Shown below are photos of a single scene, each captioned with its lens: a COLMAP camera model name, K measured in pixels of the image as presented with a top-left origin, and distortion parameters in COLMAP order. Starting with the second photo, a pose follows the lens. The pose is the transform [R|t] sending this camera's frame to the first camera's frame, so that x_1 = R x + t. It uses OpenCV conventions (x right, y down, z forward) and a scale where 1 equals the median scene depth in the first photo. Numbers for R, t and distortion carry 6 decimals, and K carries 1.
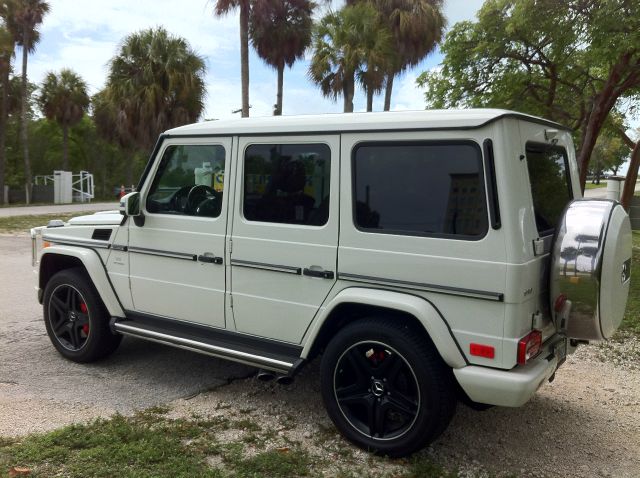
lens RADIAL K [[612.8, 0, 320.0], [0, 612.8, 239.0], [0, 0, 1]] dist [0.111292, -0.354886]
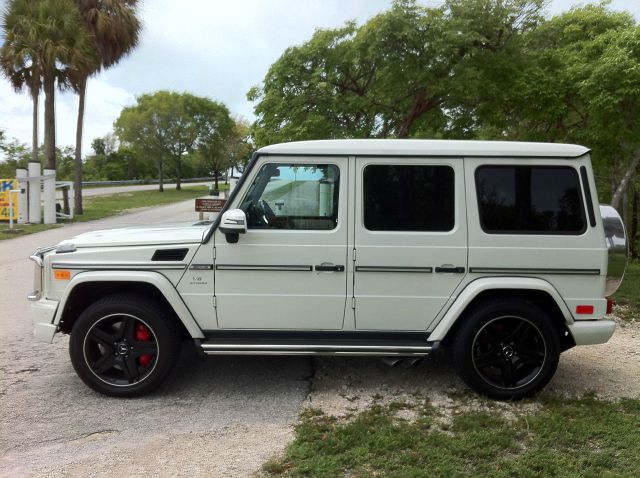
lens RADIAL K [[612.8, 0, 320.0], [0, 612.8, 239.0], [0, 0, 1]] dist [0.111292, -0.354886]
pose [[0.819443, -0.061147, 0.569890, -0.824544], [0.062854, 0.997883, 0.016691, -0.038851], [-0.569704, 0.022142, 0.821552, 0.110850]]
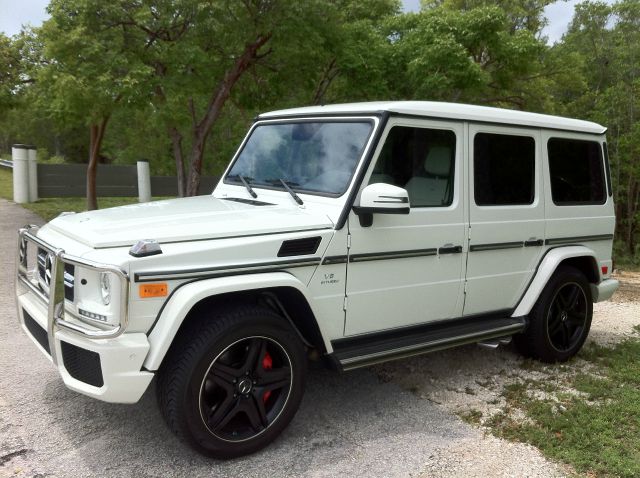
lens RADIAL K [[612.8, 0, 320.0], [0, 612.8, 239.0], [0, 0, 1]] dist [0.111292, -0.354886]
pose [[0.326717, -0.127183, 0.936526, -1.158624], [0.071372, 0.991395, 0.109735, -0.105303], [-0.942424, 0.030989, 0.332983, 0.883387]]
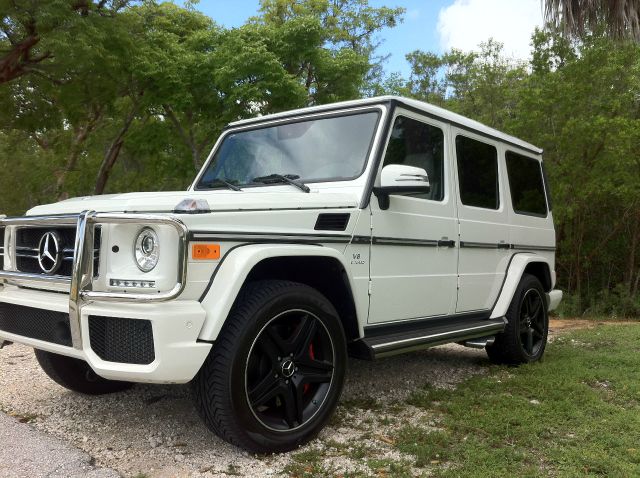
lens RADIAL K [[612.8, 0, 320.0], [0, 612.8, 239.0], [0, 0, 1]] dist [0.111292, -0.354886]
pose [[0.093426, 0.002460, 0.995623, -1.179569], [0.087782, 0.996082, -0.010698, 0.019251], [-0.991749, 0.088398, 0.092844, 1.122651]]
